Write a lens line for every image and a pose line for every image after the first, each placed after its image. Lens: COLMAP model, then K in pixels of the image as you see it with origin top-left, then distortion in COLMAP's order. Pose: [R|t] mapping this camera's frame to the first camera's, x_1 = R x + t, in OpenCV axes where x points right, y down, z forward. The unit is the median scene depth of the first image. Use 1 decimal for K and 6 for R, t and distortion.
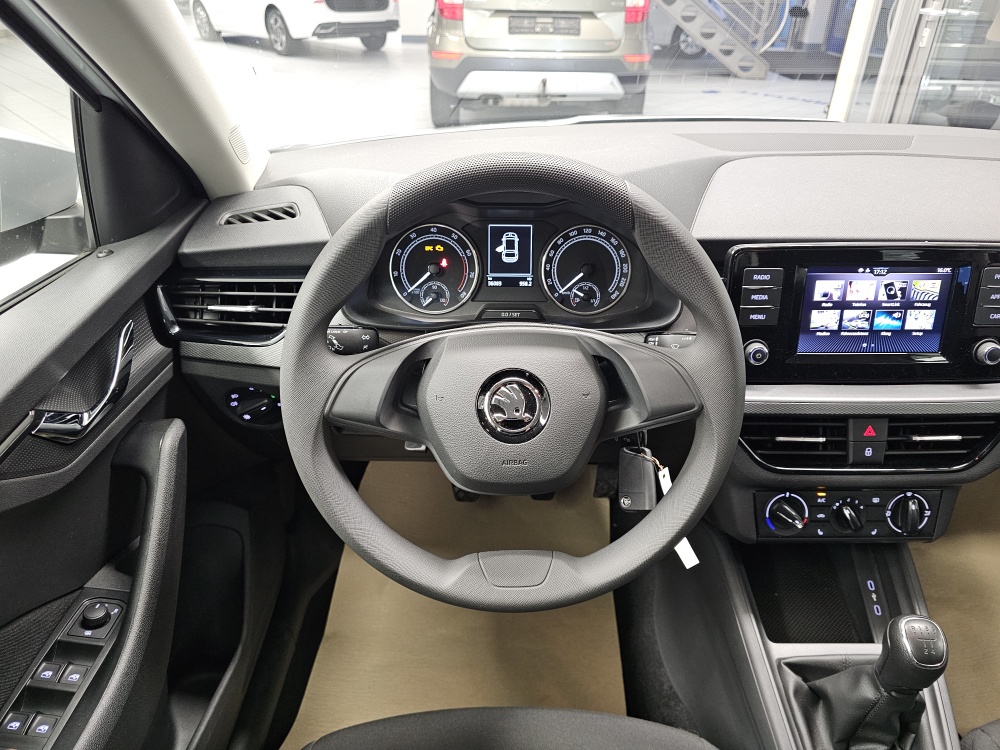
lens RADIAL K [[668.3, 0, 495.9], [0, 668.3, 371.3], [0, 0, 1]] dist [0.068278, -0.075958]
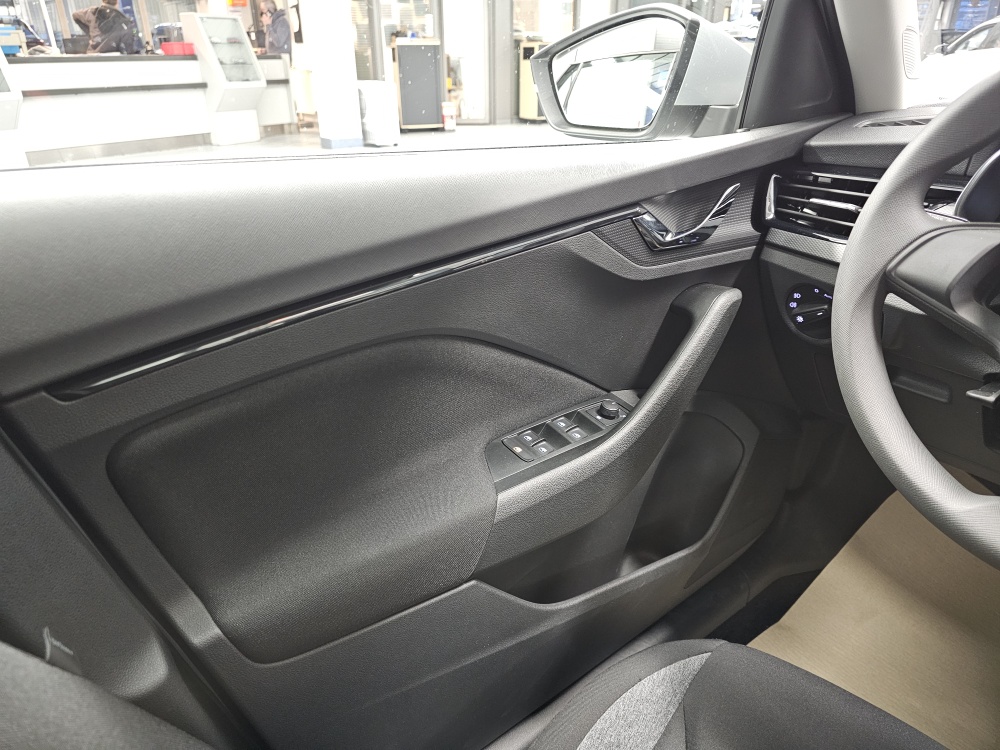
lens RADIAL K [[668.3, 0, 495.9], [0, 668.3, 371.3], [0, 0, 1]] dist [0.068278, -0.075958]
pose [[0.627313, 0.310040, -0.714390, 0.076356], [-0.384389, 0.921073, 0.062204, 0.237805], [0.677291, 0.235582, 0.696977, 0.031180]]
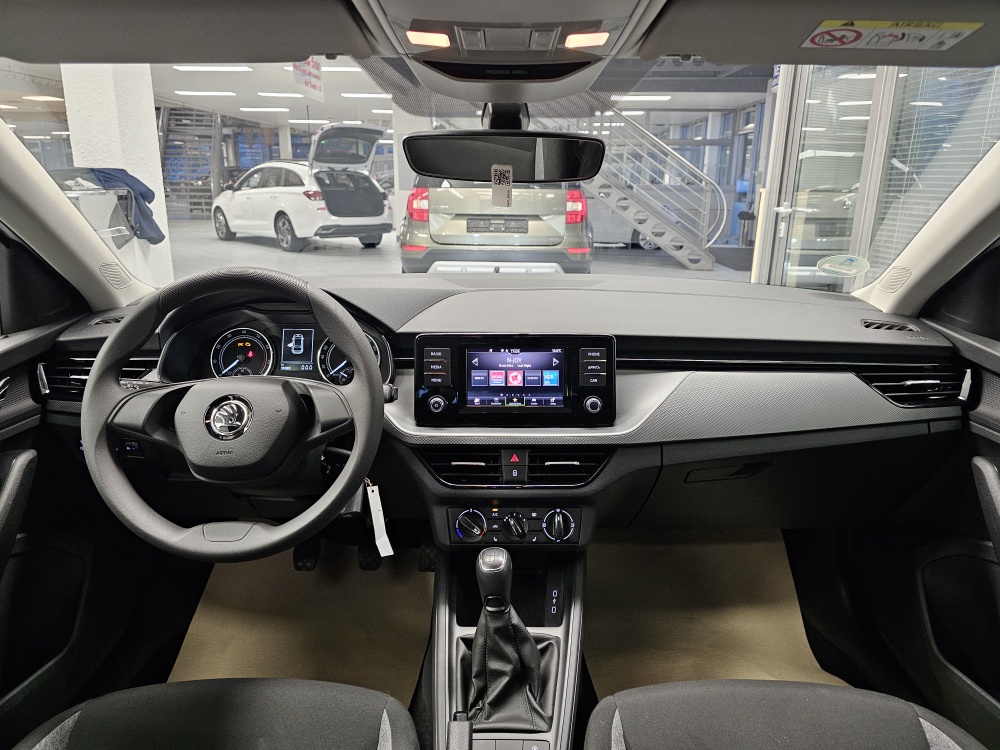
lens RADIAL K [[668.3, 0, 495.9], [0, 668.3, 371.3], [0, 0, 1]] dist [0.068278, -0.075958]
pose [[0.999950, 0.001341, -0.009922, 0.467918], [-0.003901, 0.964849, -0.262775, 0.253035], [0.009221, 0.262801, 0.964806, -0.379137]]
